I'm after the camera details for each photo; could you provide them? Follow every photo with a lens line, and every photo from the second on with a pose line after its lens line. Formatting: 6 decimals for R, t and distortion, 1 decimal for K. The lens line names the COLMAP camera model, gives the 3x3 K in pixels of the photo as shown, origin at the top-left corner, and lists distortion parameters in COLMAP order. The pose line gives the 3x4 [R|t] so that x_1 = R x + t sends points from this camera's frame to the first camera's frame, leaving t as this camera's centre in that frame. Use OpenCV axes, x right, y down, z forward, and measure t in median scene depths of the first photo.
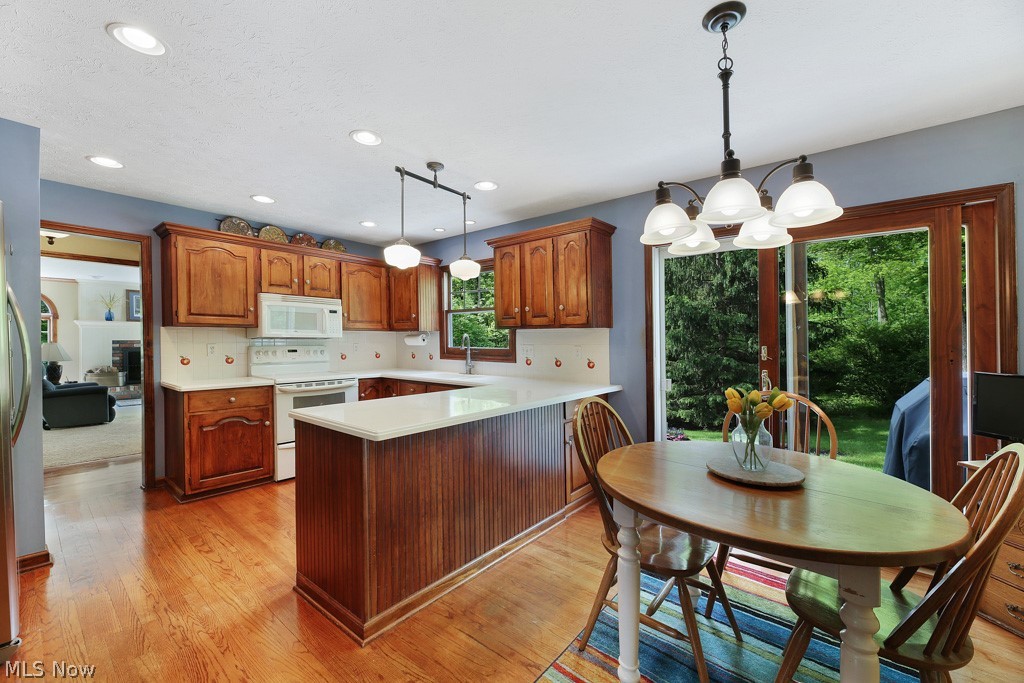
lens RADIAL K [[417.7, 0, 527.5], [0, 417.7, 392.6], [0, 0, 1]] dist [0.000773, -0.003011]
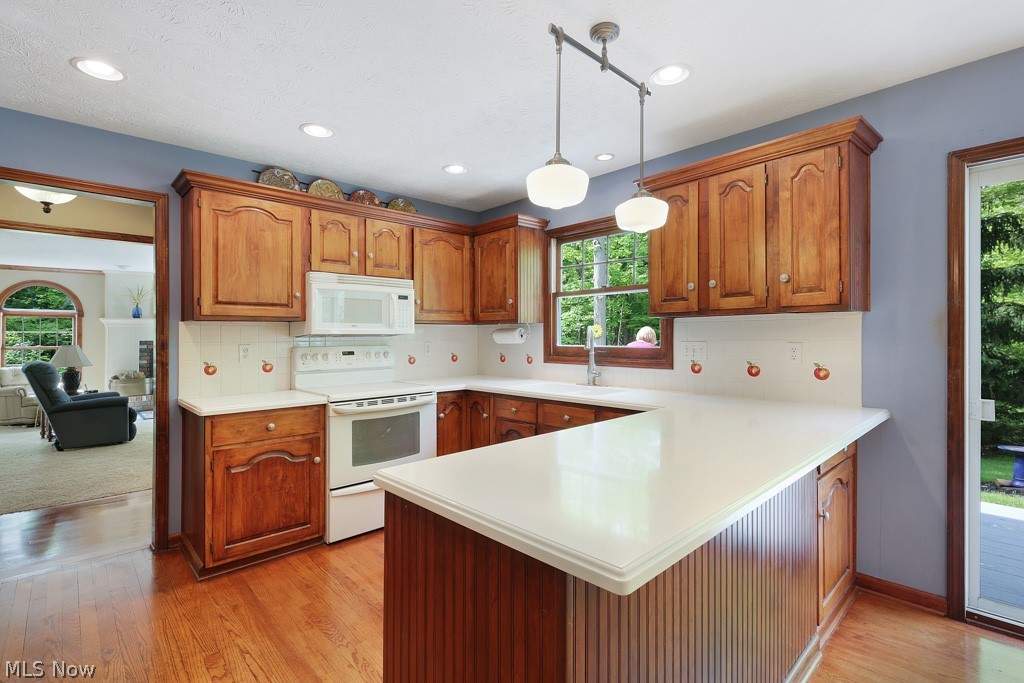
lens RADIAL K [[482.4, 0, 514.4], [0, 482.4, 386.1], [0, 0, 1]] dist [0.000867, 0.000041]
pose [[0.990142, 0.002185, -0.140052, -0.186466], [-0.005081, 0.999781, -0.020322, -0.032164], [0.139977, 0.020833, 0.989936, 0.251761]]
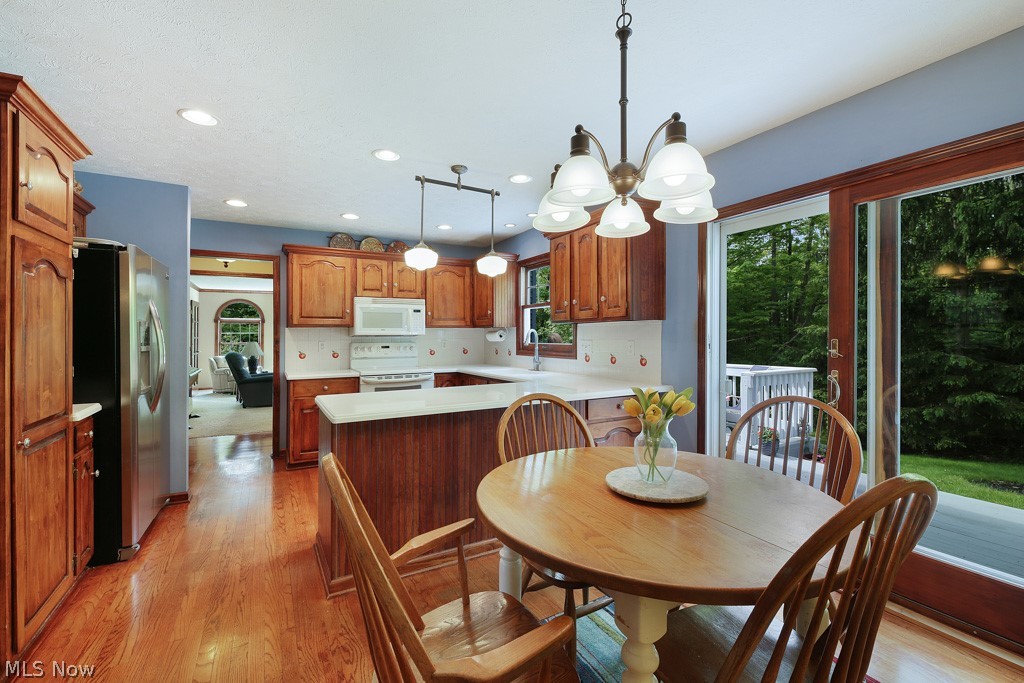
lens RADIAL K [[453.5, 0, 527.4], [0, 453.5, 393.2], [0, 0, 1]] dist [-0.000794, -0.000007]
pose [[0.927096, 0.035687, -0.373120, 0.283205], [-0.035367, 0.999345, 0.007707, 0.001354], [0.373151, 0.006051, 0.927751, 0.013731]]
